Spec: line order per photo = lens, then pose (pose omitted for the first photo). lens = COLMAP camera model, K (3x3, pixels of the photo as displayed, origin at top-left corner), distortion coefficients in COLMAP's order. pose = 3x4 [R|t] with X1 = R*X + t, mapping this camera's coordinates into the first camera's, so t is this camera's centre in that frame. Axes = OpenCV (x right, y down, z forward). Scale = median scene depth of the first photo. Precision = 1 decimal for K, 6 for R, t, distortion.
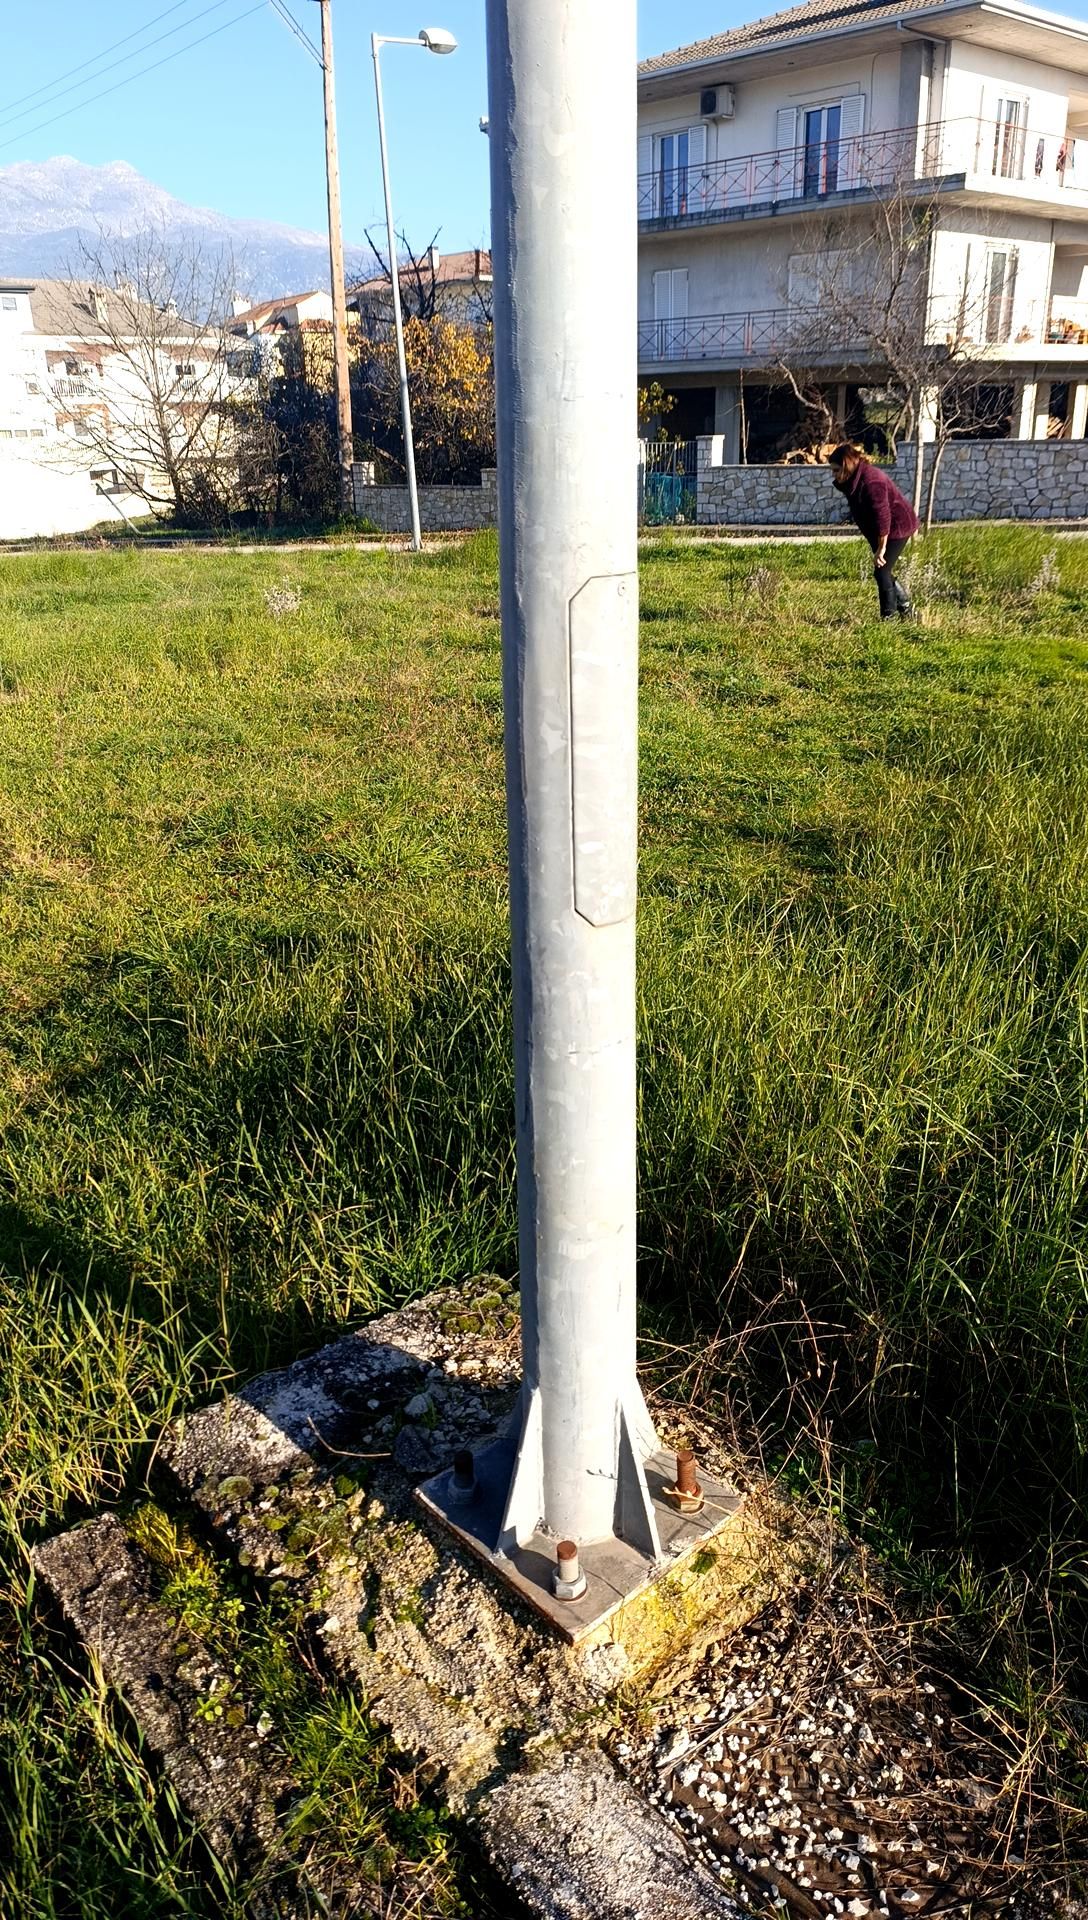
lens RADIAL K [[1364.5, 0, 584.9], [0, 1364.5, 1009.6], [0, 0, 1]] dist [0.005792, -0.018269]
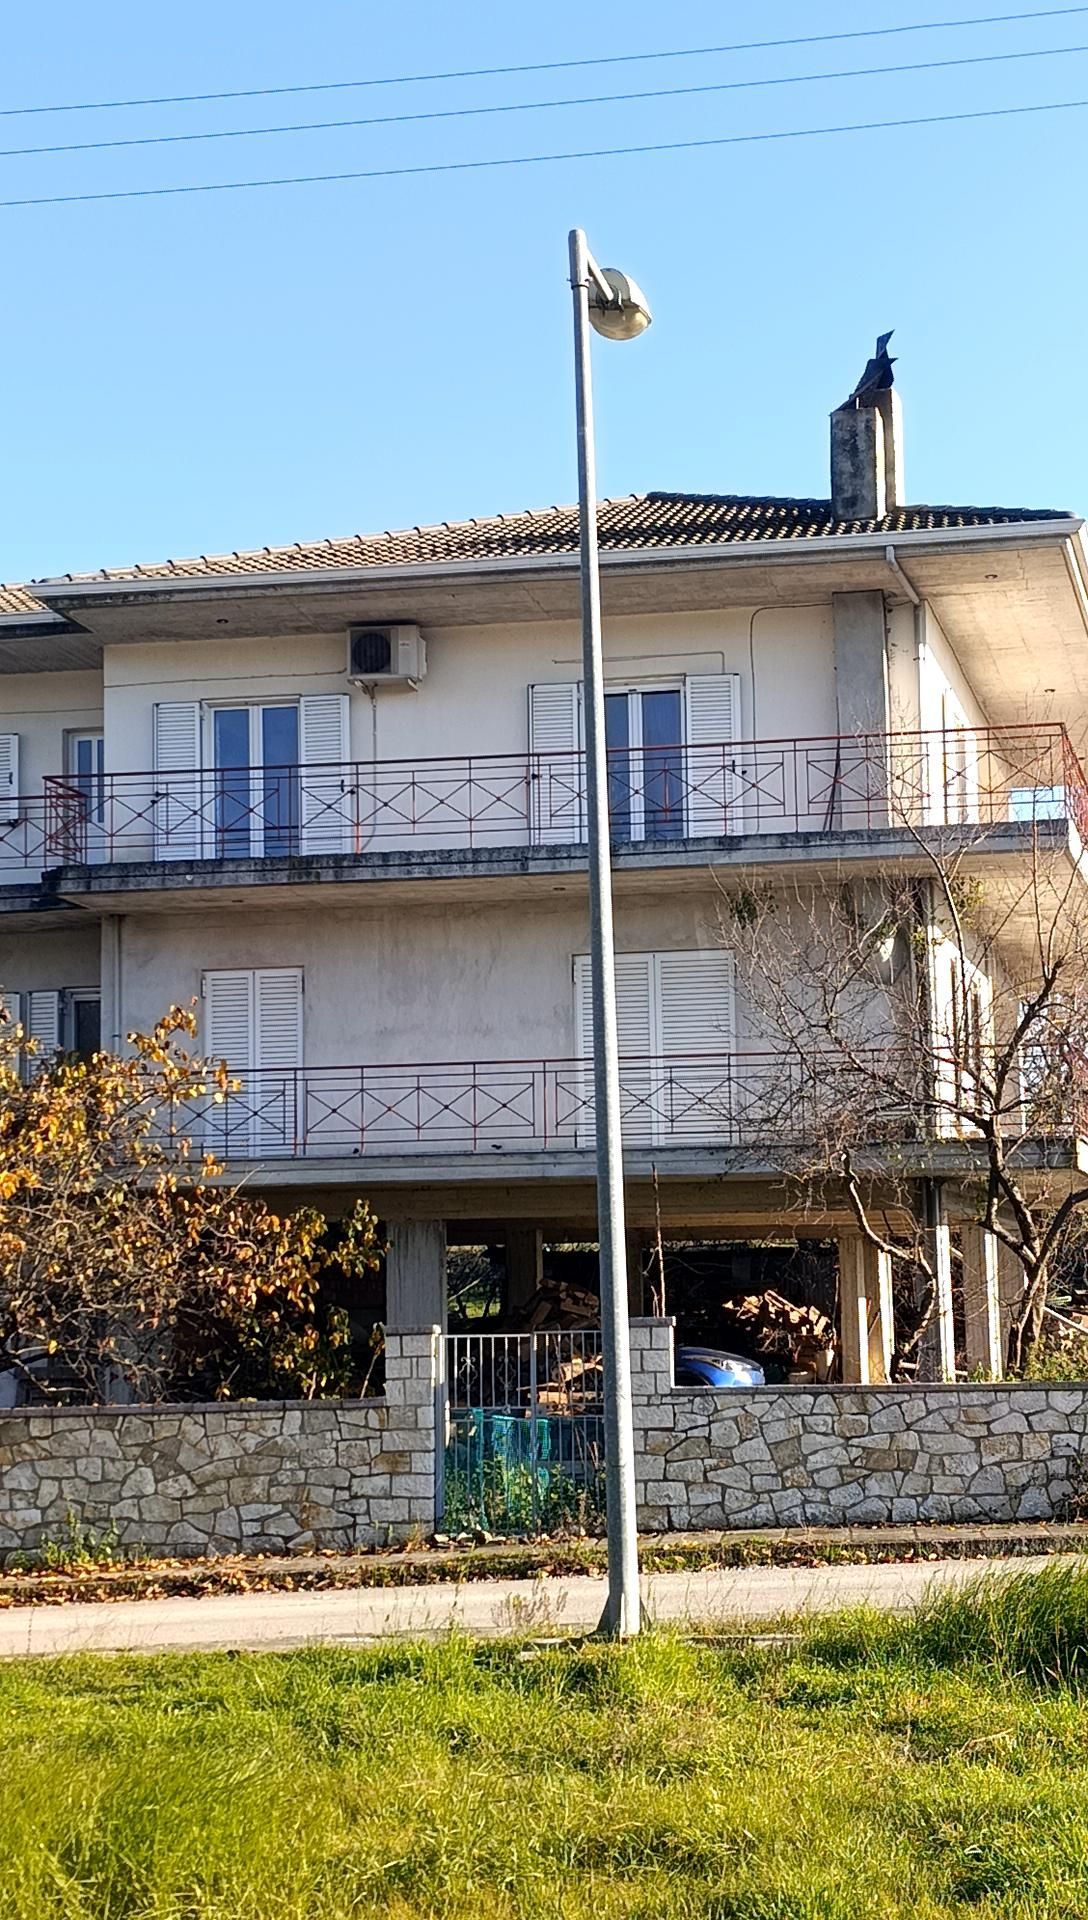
lens RADIAL K [[2616.7, 0, 566.3], [0, 2616.7, 950.4], [0, 0, 1]] dist [0.283564, -1.217504]
pose [[0.832791, 0.066211, 0.549614, -0.349571], [0.220871, 0.870637, -0.439553, -0.167662], [-0.507618, 0.487449, 0.710435, 0.381192]]
